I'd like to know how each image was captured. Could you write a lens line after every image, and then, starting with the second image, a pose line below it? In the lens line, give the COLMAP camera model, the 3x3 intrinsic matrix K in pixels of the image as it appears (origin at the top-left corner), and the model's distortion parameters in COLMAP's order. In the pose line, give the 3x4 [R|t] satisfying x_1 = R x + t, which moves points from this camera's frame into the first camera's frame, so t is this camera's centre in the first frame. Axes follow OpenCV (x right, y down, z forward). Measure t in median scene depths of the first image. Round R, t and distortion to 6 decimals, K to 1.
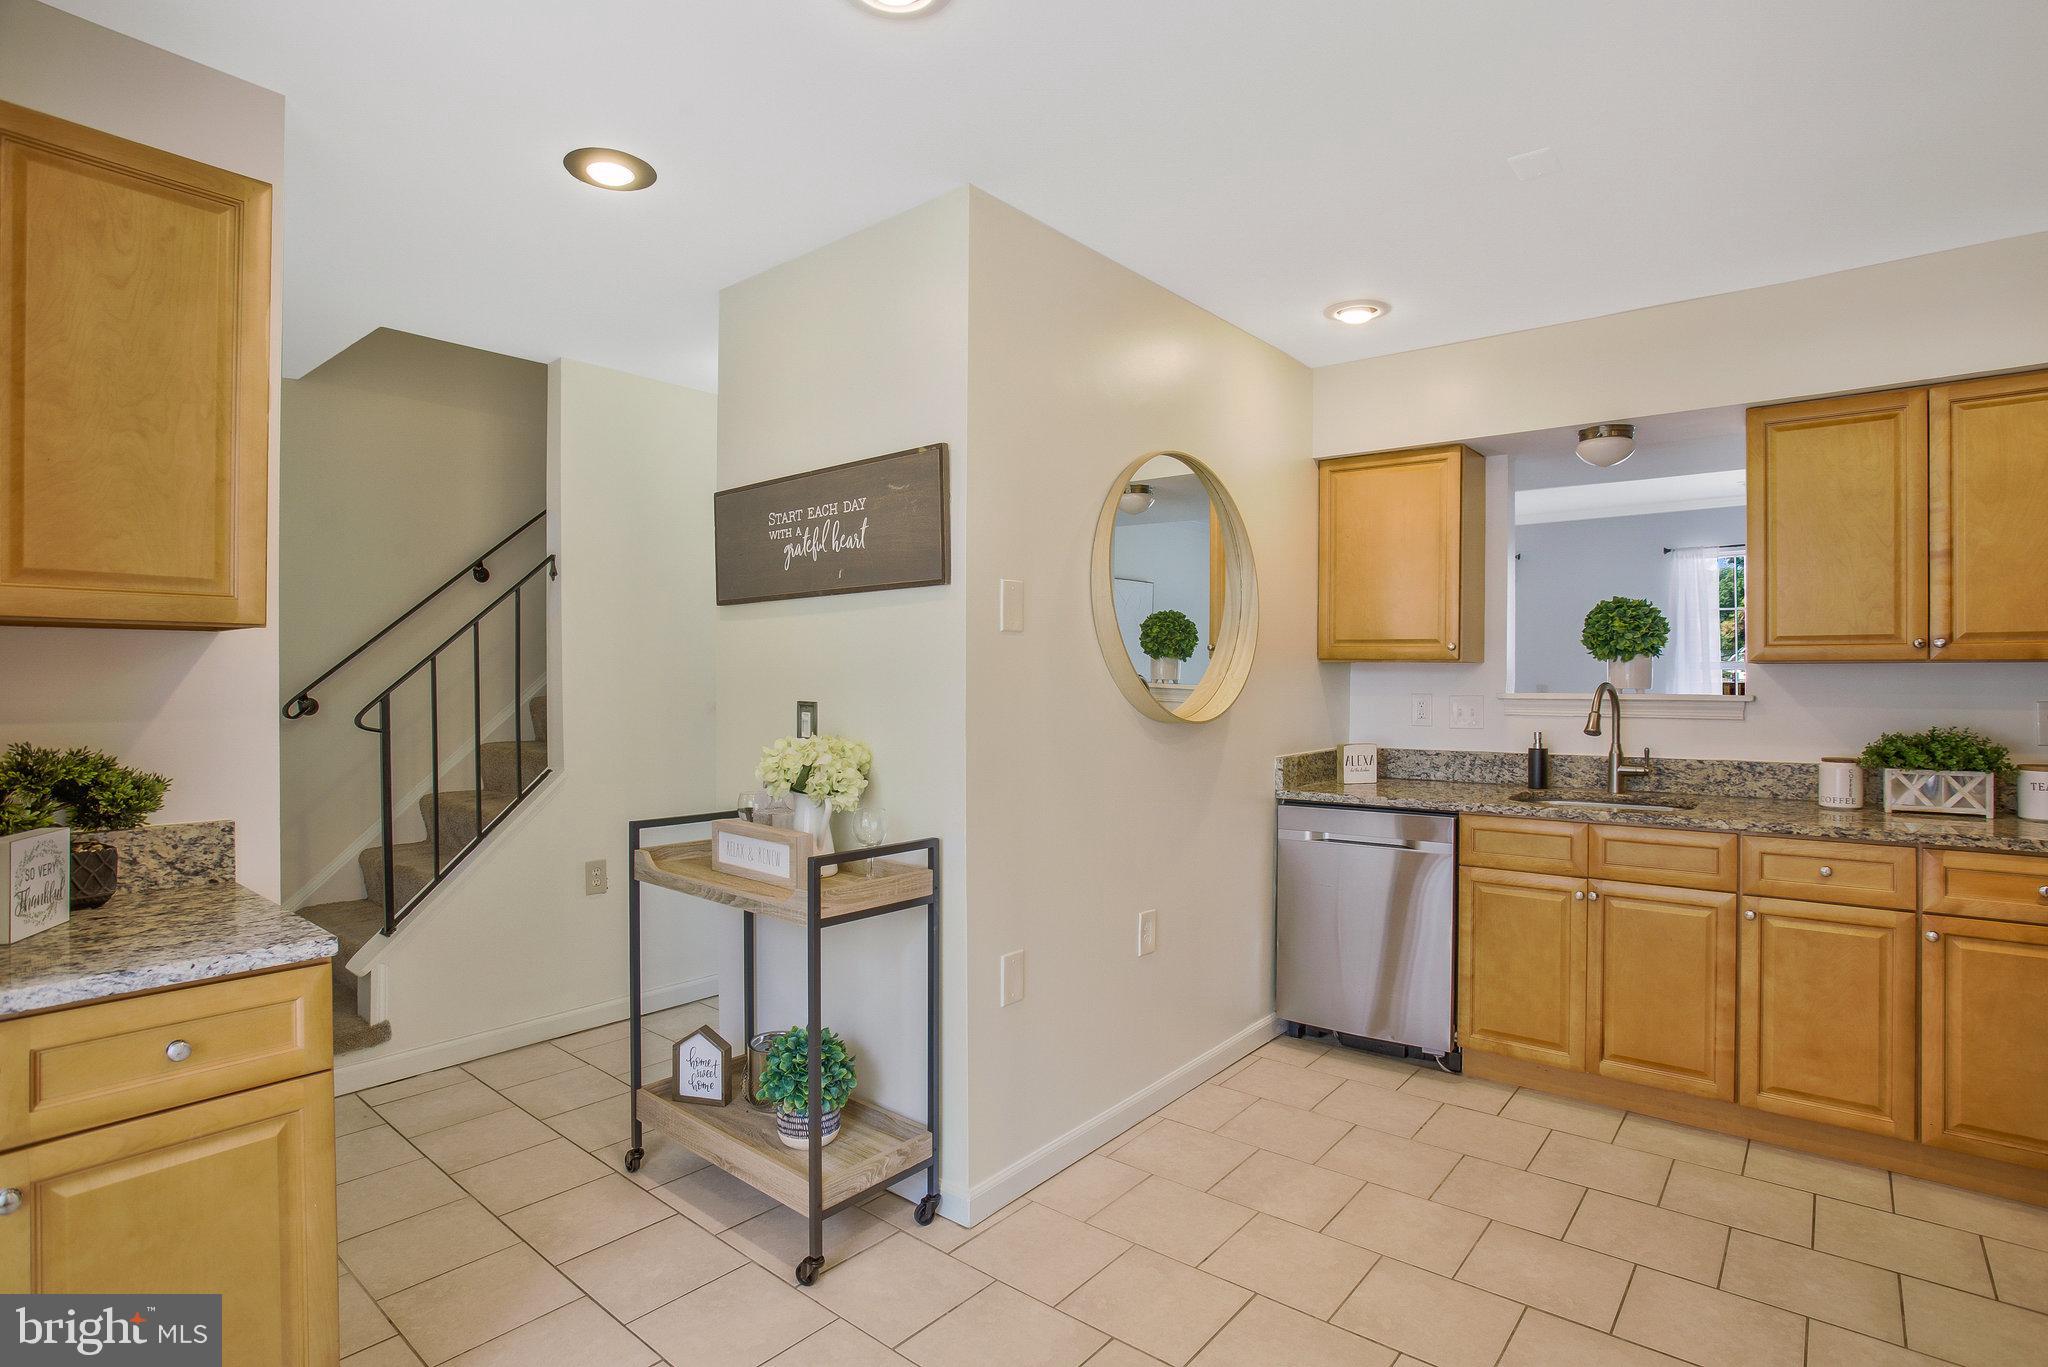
lens RADIAL K [[1021.8, 0, 1003.7], [0, 1021.8, 683.8], [0, 0, 1]] dist [-0.018905, 0.000628]
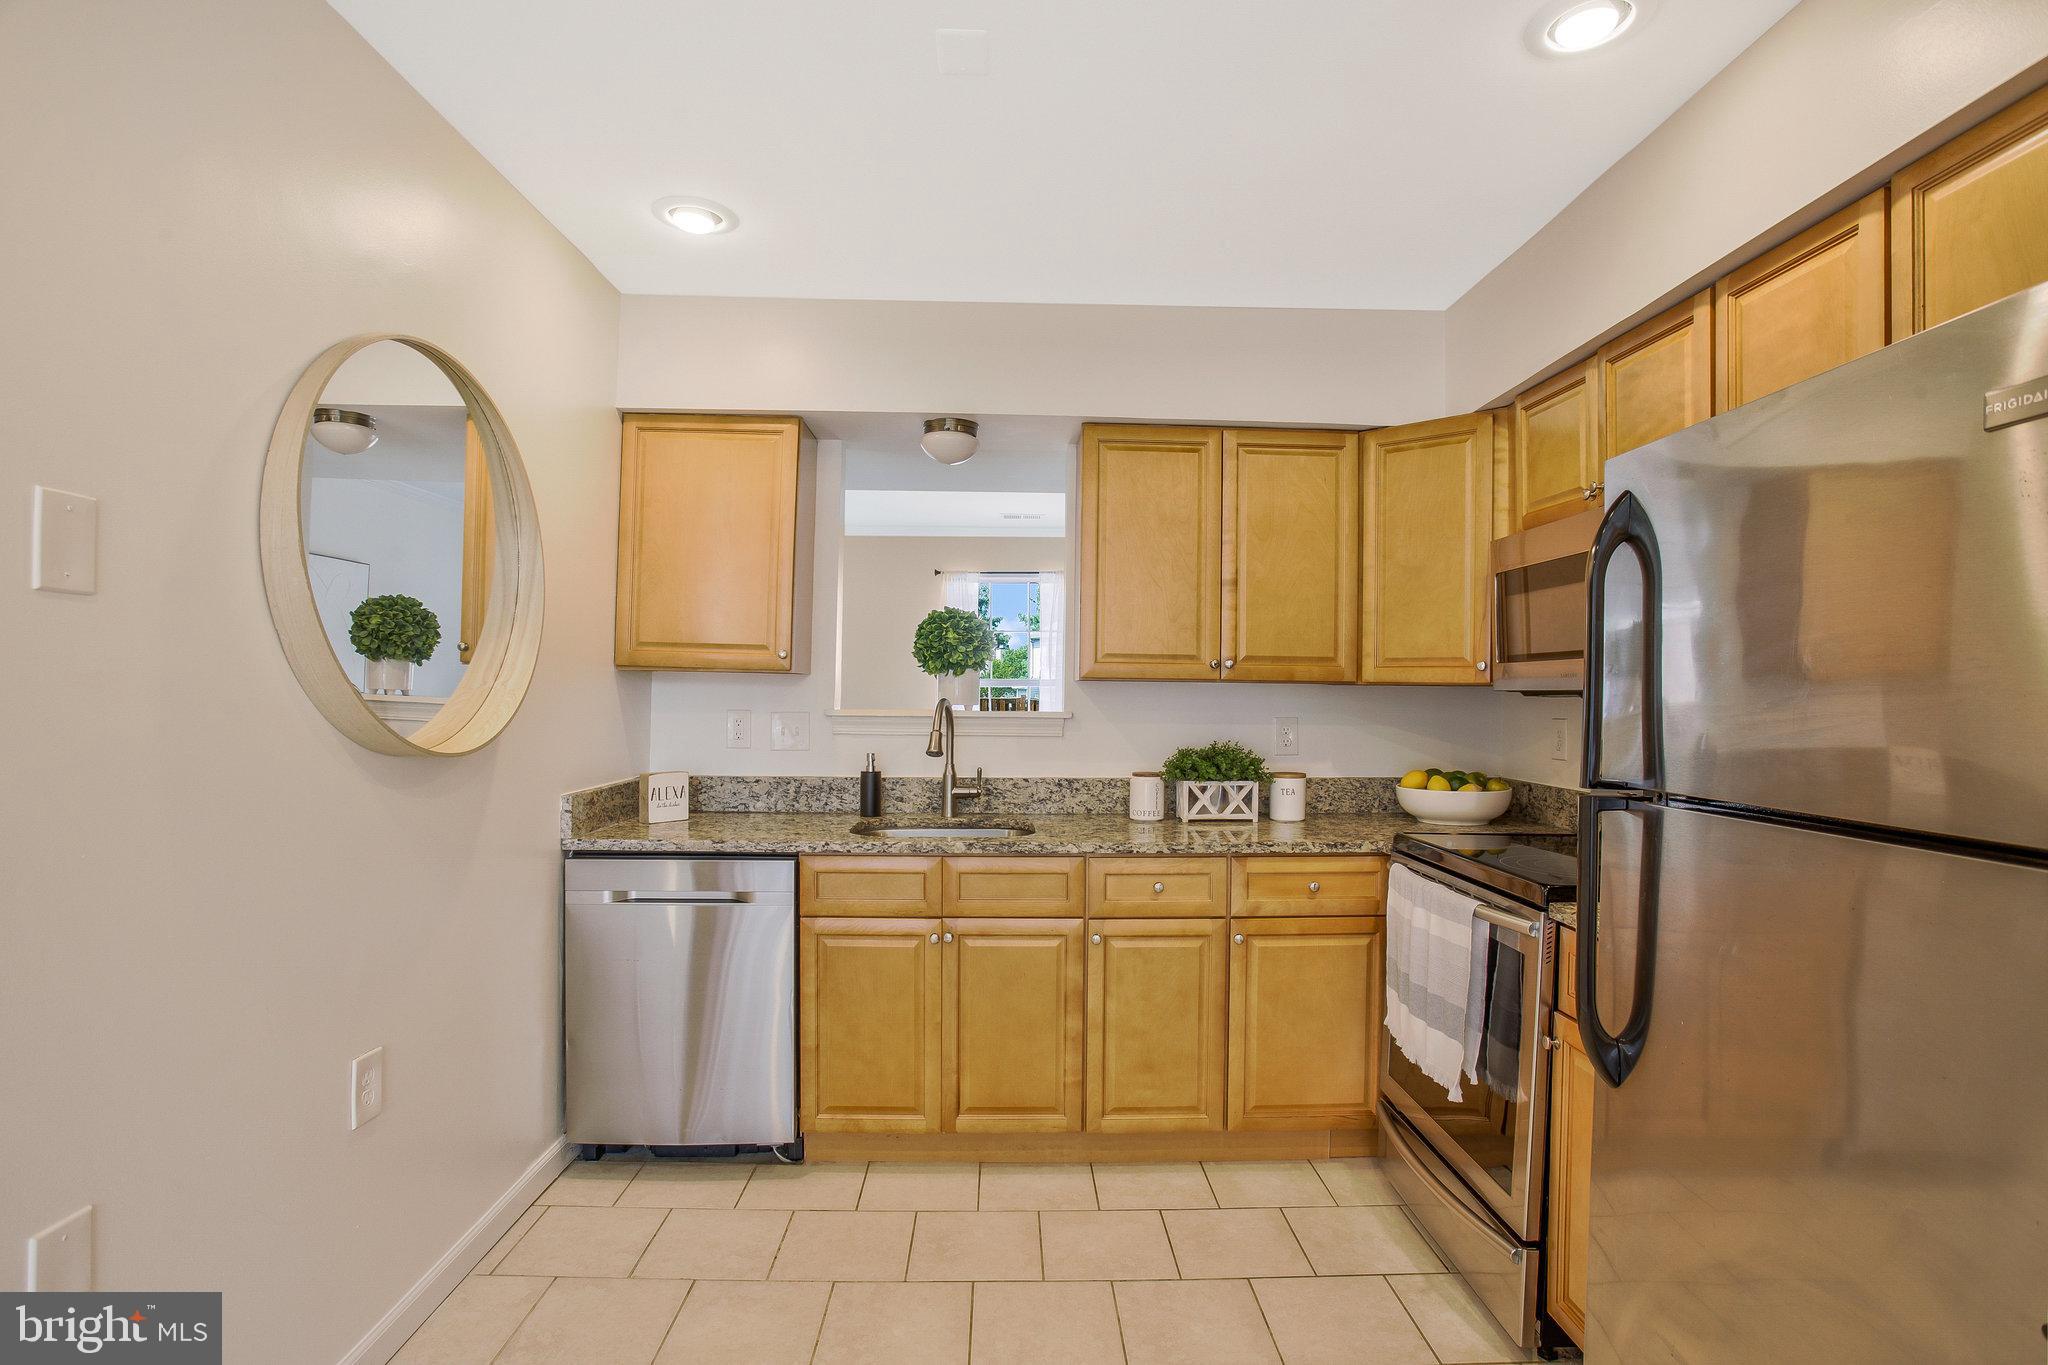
lens RADIAL K [[1008.7, 0, 1029.7], [0, 1008.7, 691.9], [0, 0, 1]] dist [-0.086108, 0.045195]
pose [[0.733161, 0.009079, 0.679994, 0.027994], [-0.006885, 0.999959, -0.005928, -0.002227], [-0.680020, -0.000336, 0.733193, 0.278670]]
